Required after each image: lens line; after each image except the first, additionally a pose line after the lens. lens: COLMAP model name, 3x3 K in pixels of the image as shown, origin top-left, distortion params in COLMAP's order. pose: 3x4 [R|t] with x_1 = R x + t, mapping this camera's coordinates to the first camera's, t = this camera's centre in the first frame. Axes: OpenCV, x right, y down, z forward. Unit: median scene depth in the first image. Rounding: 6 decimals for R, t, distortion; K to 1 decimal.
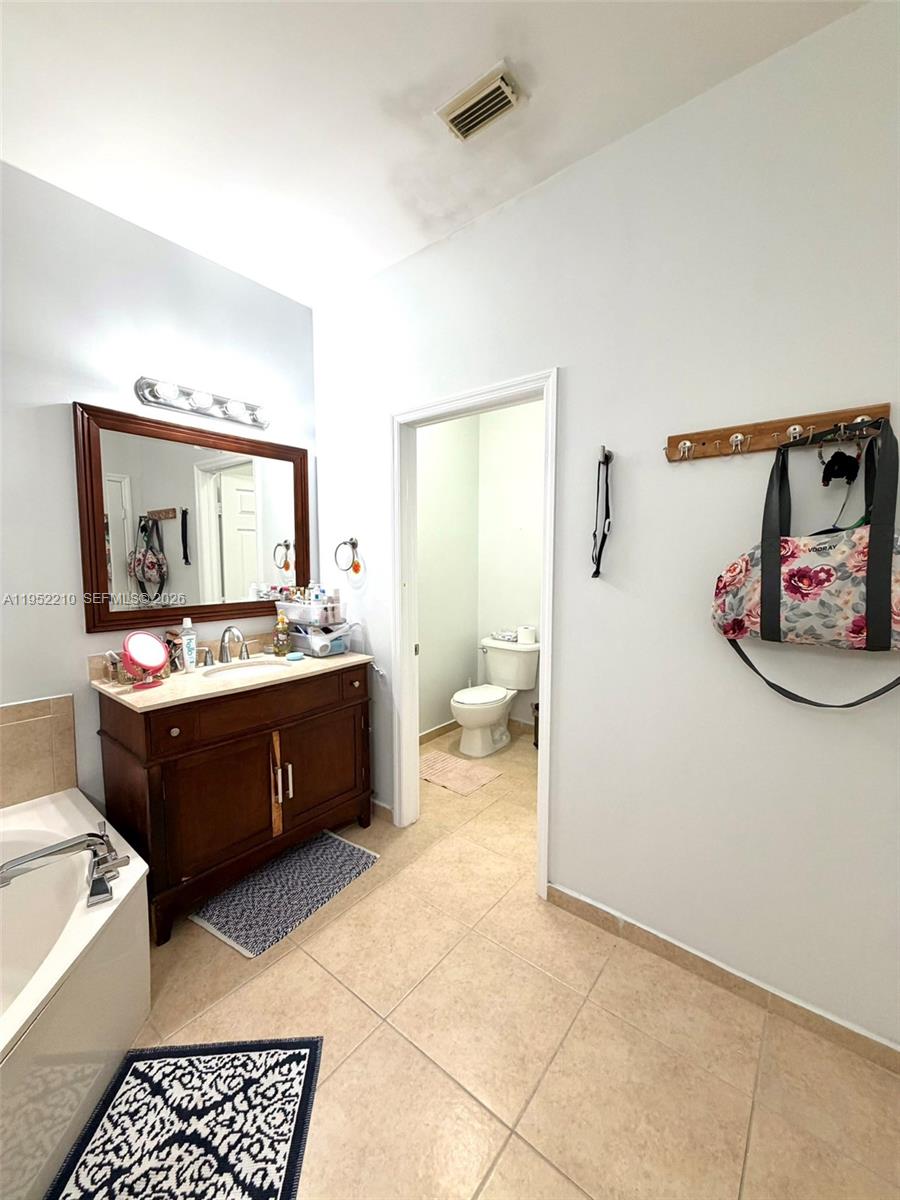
lens RADIAL K [[480.5, 0, 443.3], [0, 480.5, 599.4], [0, 0, 1]] dist [-0.000610, 0.000679]
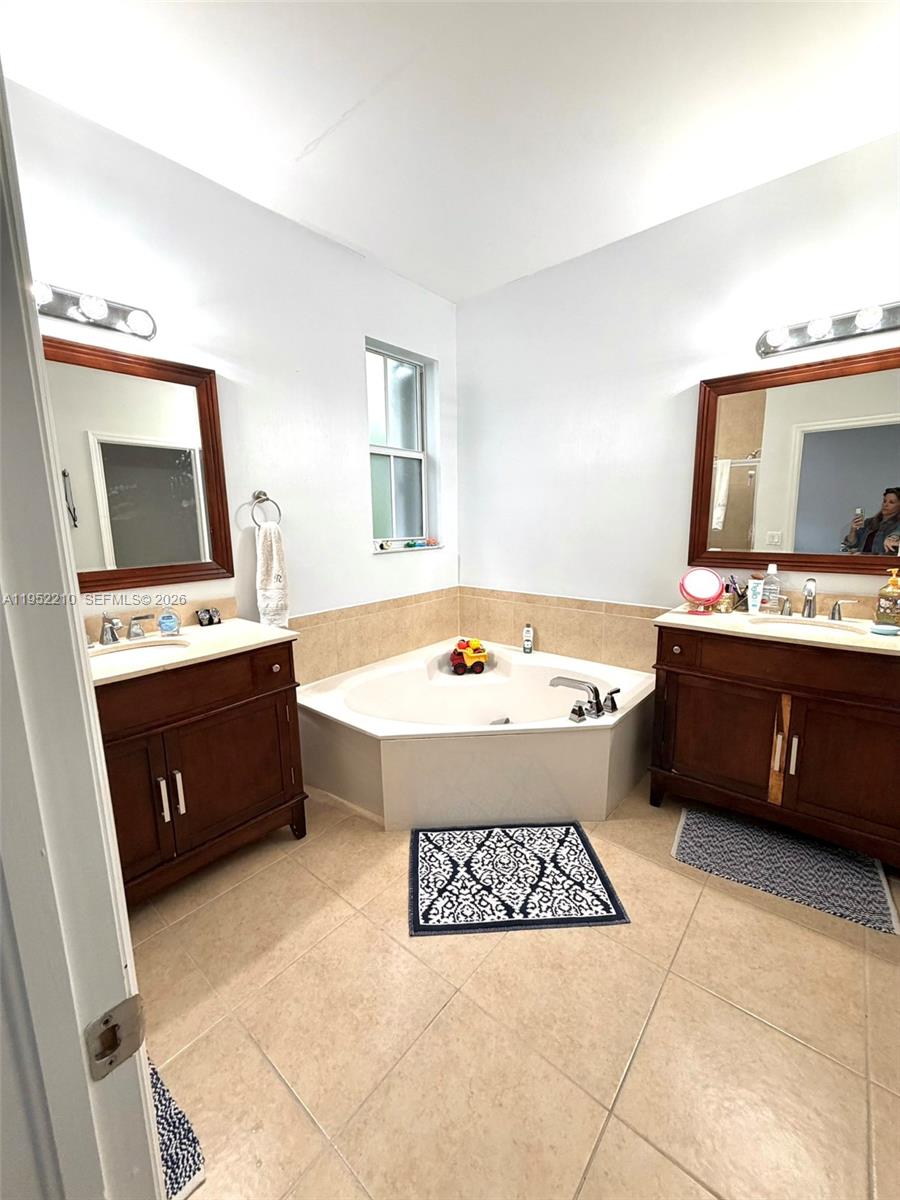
lens RADIAL K [[480.5, 0, 449.8], [0, 480.5, 597.1], [0, 0, 1]] dist [-0.000610, 0.000679]
pose [[-0.015430, 0.166080, -0.985991, 0.839907], [-0.070366, 0.983484, 0.166759, -0.024059], [0.997402, 0.071954, -0.003489, 0.562939]]
